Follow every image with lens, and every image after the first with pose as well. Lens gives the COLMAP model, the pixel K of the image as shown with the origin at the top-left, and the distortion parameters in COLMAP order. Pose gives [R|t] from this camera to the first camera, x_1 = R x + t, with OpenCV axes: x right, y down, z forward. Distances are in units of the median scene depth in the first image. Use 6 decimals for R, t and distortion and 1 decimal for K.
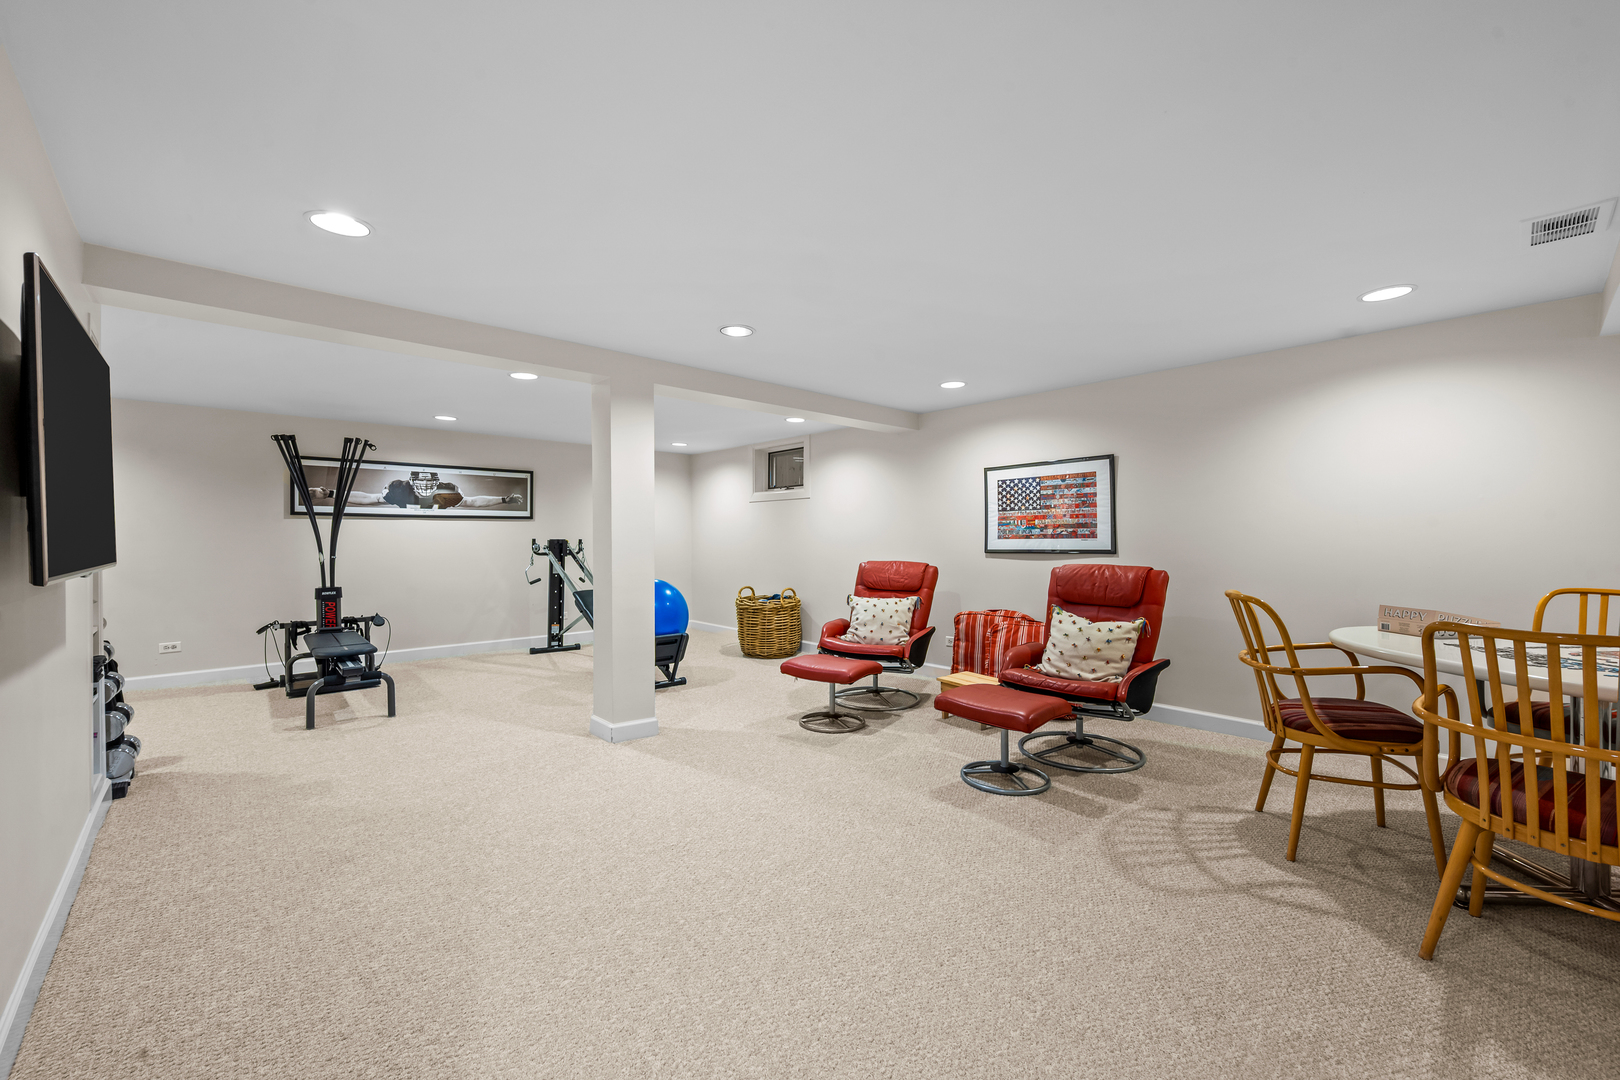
lens RADIAL K [[644.5, 0, 812.5], [0, 644.5, 536.4], [0, 0, 1]] dist [-0.000536, -0.000281]
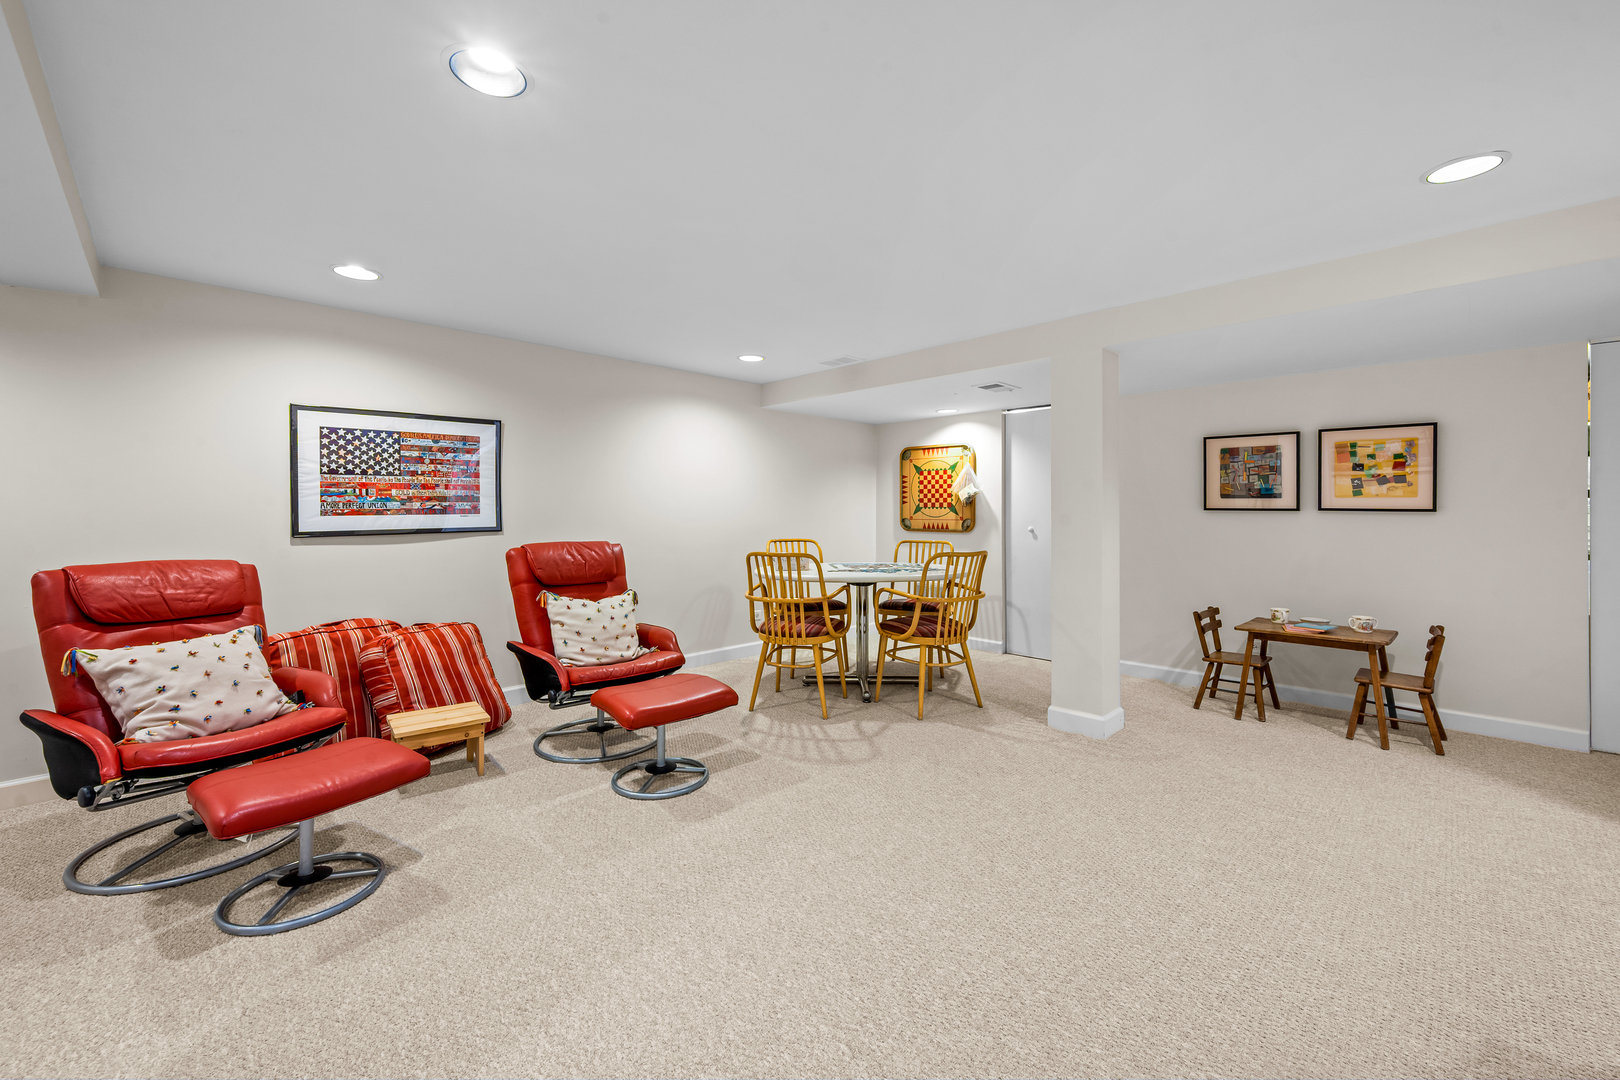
lens RADIAL K [[644.5, 0, 819.8], [0, 644.5, 507.6], [0, 0, 1]] dist [-0.000536, -0.000281]
pose [[-0.044717, 0.005745, 0.998983, -0.551083], [-0.000177, 0.999983, -0.005759, -0.000773], [-0.999000, -0.000434, -0.044715, 0.726974]]
